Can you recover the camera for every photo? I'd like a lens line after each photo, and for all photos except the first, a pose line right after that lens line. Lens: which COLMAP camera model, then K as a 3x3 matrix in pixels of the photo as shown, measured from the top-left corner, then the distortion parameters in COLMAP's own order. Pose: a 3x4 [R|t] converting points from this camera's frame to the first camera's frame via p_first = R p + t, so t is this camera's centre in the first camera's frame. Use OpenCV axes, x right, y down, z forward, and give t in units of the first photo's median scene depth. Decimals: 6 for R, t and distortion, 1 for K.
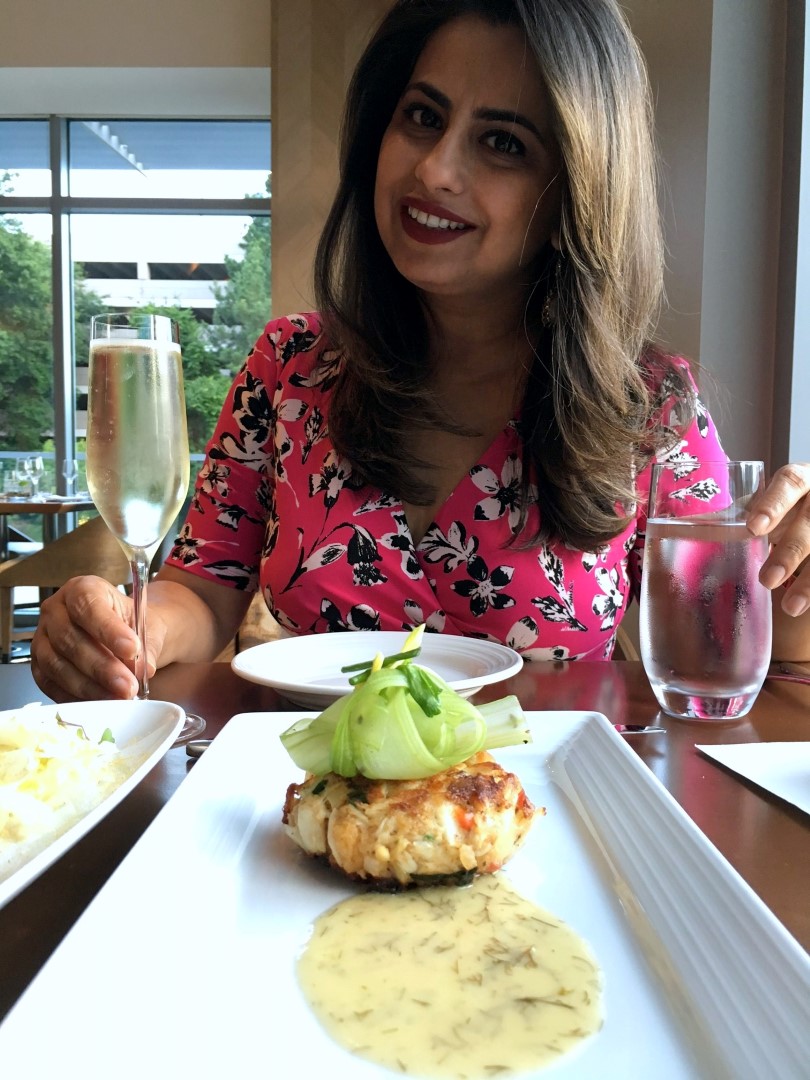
lens RADIAL K [[912.9, 0, 403.6], [0, 912.9, 539.0], [0, 0, 1]] dist [0.003229, -0.020270]
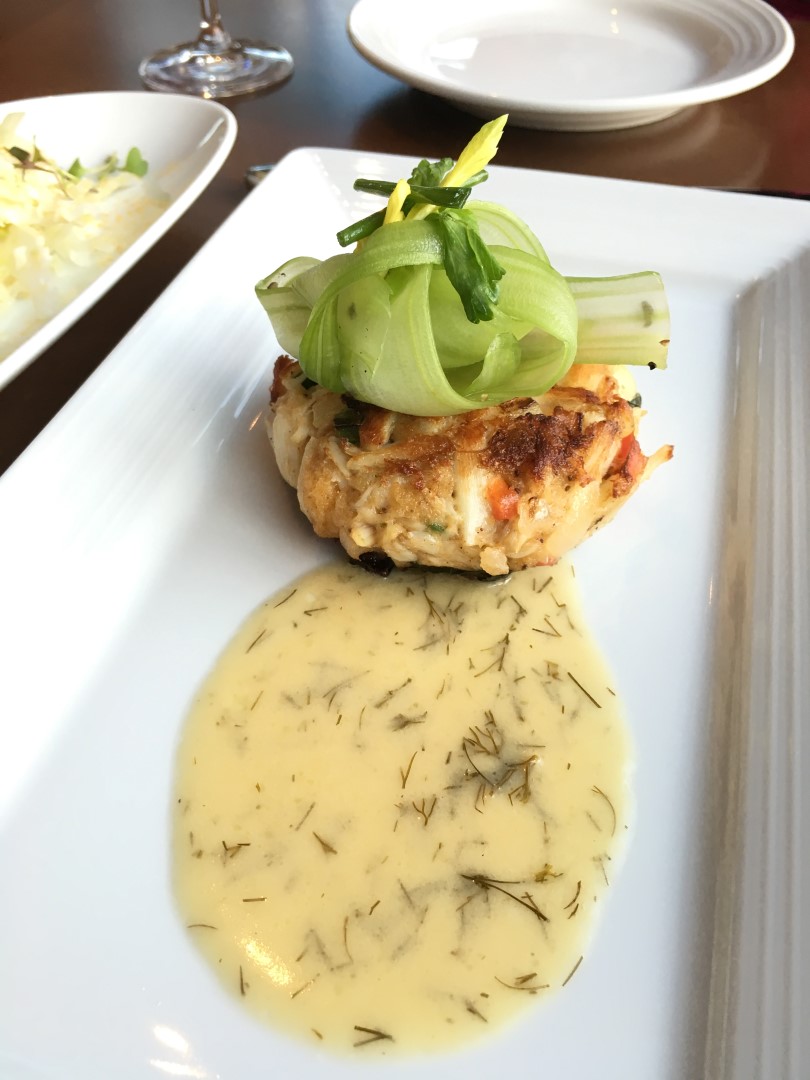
lens RADIAL K [[912.9, 0, 405.7], [0, 912.9, 543.9], [0, 0, 1]] dist [0.003229, -0.020270]
pose [[0.962761, 0.190824, -0.191512, 0.128288], [-0.012698, 0.739514, 0.673021, -0.082974], [0.270055, -0.645527, 0.714399, 0.536075]]
